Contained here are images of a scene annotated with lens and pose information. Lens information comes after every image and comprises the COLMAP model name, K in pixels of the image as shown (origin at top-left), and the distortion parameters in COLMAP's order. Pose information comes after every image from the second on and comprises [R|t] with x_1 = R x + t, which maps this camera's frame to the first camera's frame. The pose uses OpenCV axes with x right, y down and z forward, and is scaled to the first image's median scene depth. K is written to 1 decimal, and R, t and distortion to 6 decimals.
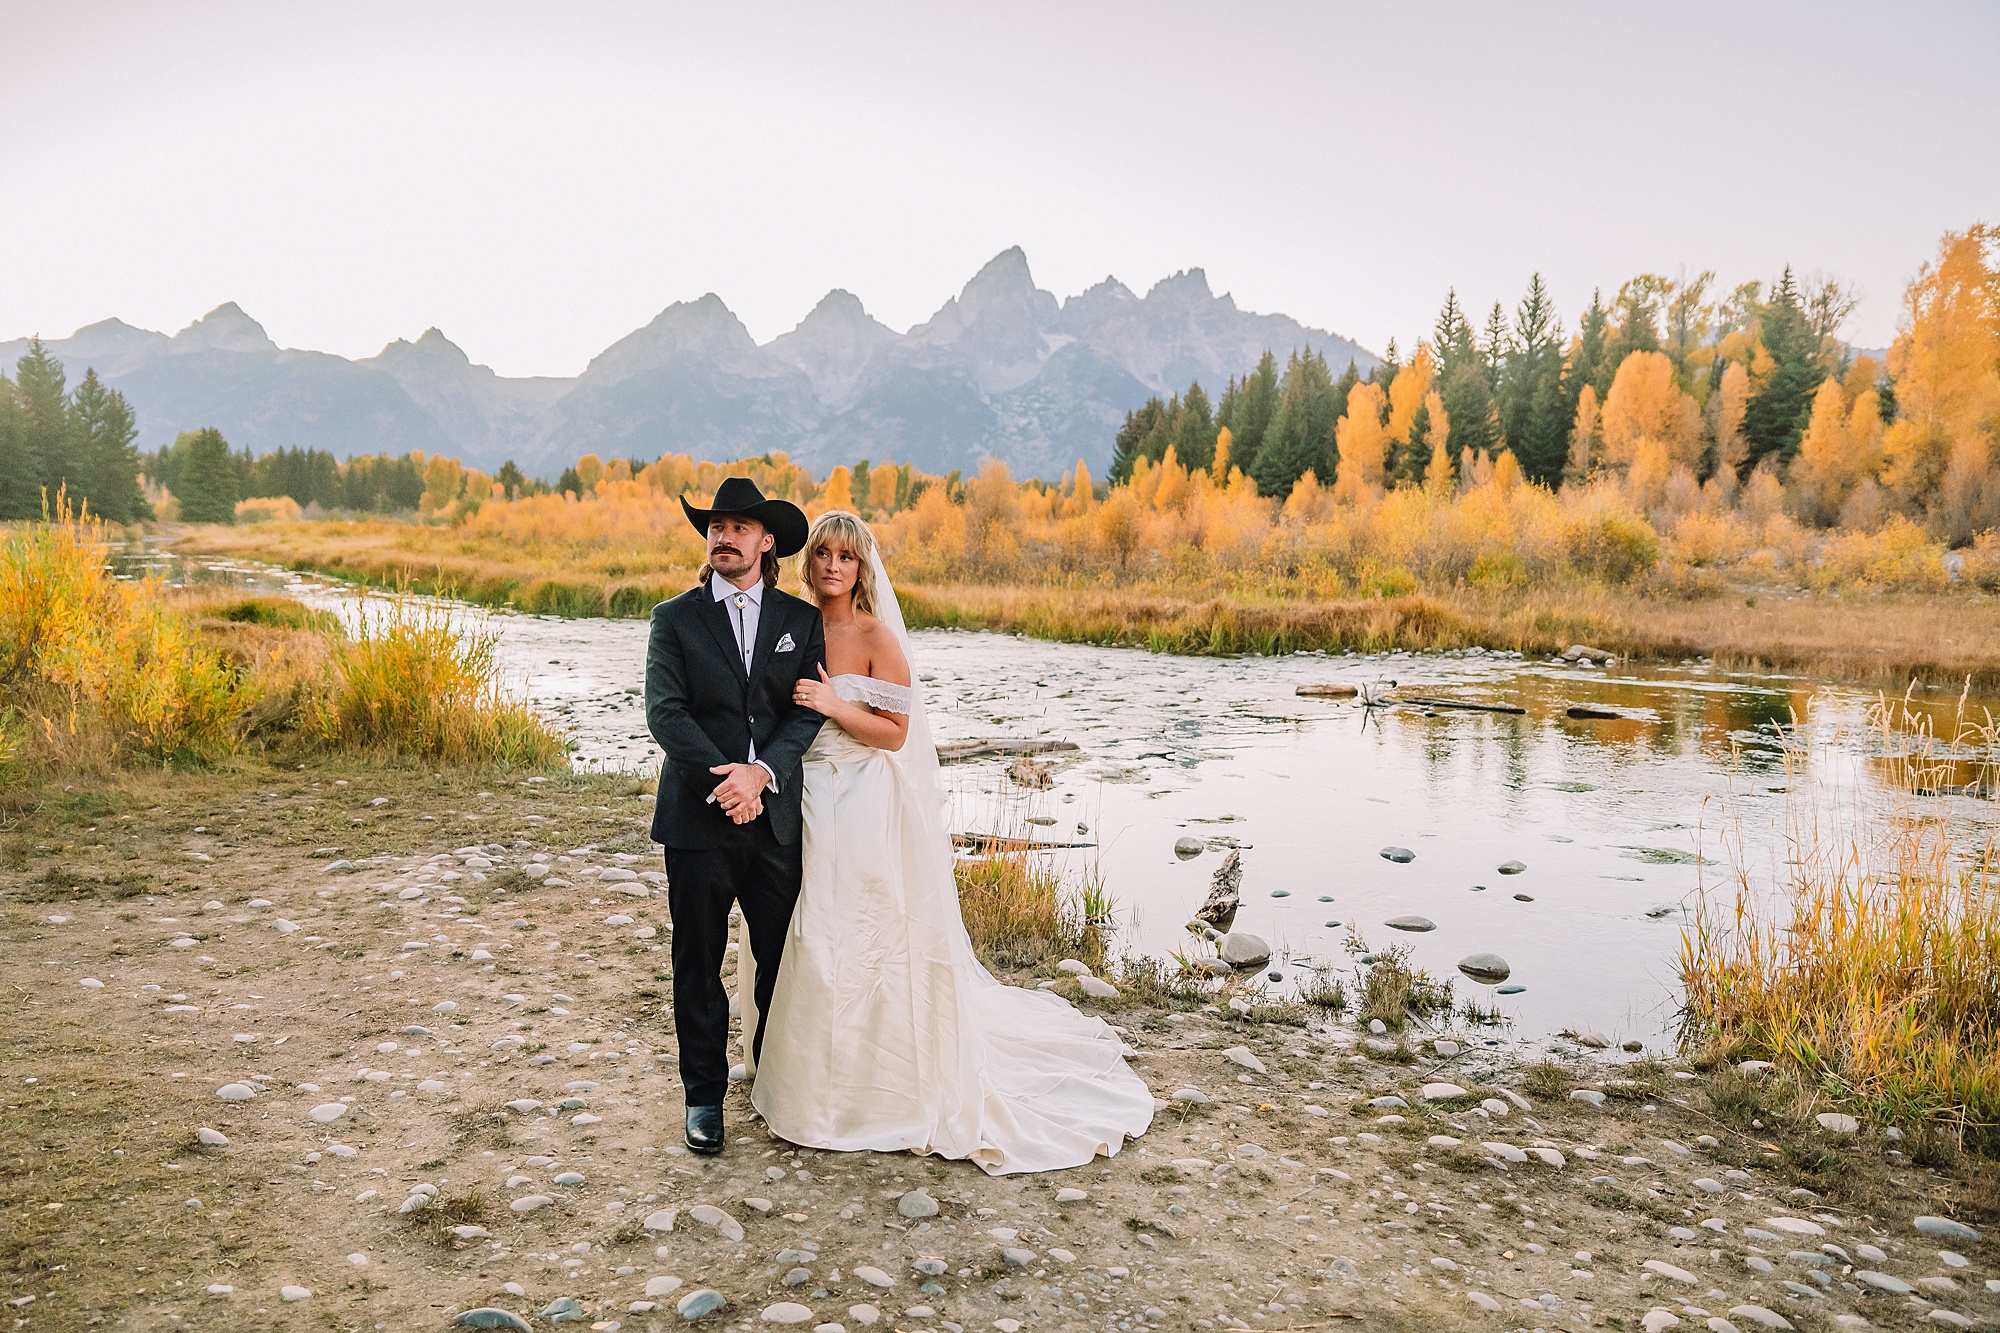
lens RADIAL K [[1351.7, 0, 998.6], [0, 1351.7, 674.3], [0, 0, 1]] dist [-0.006096, 0.007598]
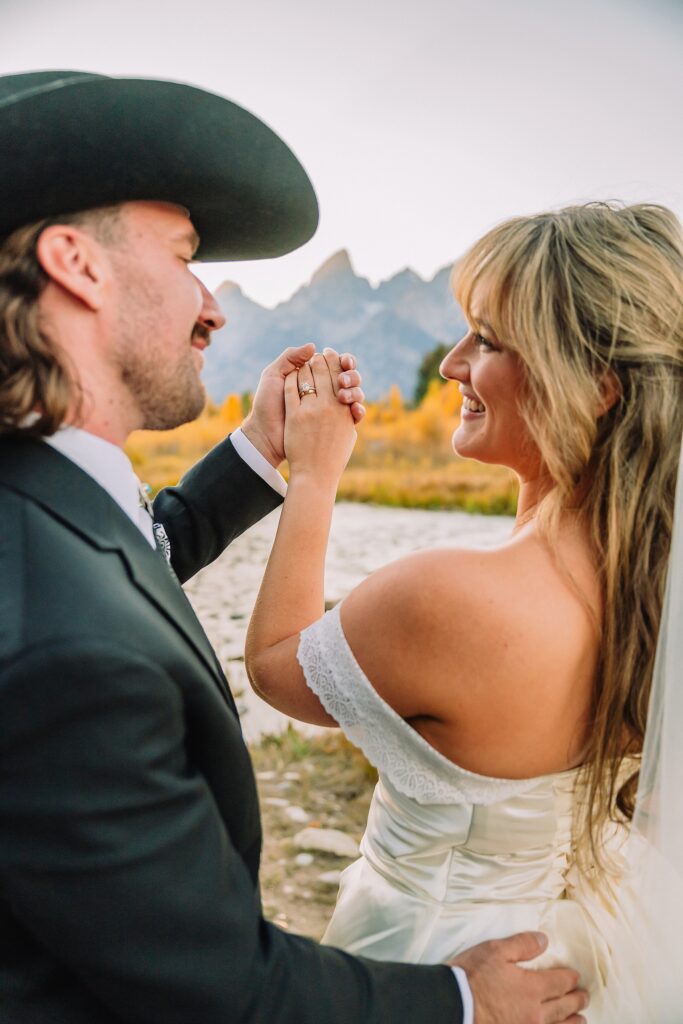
lens RADIAL K [[848.0, 0, 342.3], [0, 848.0, 505.7], [0, 0, 1]] dist [-0.056366, 0.003175]
pose [[0.999405, -0.031434, 0.014230, -0.020306], [0.031770, 0.999207, -0.024010, -0.006380], [-0.013464, 0.024448, 0.999610, 0.100761]]
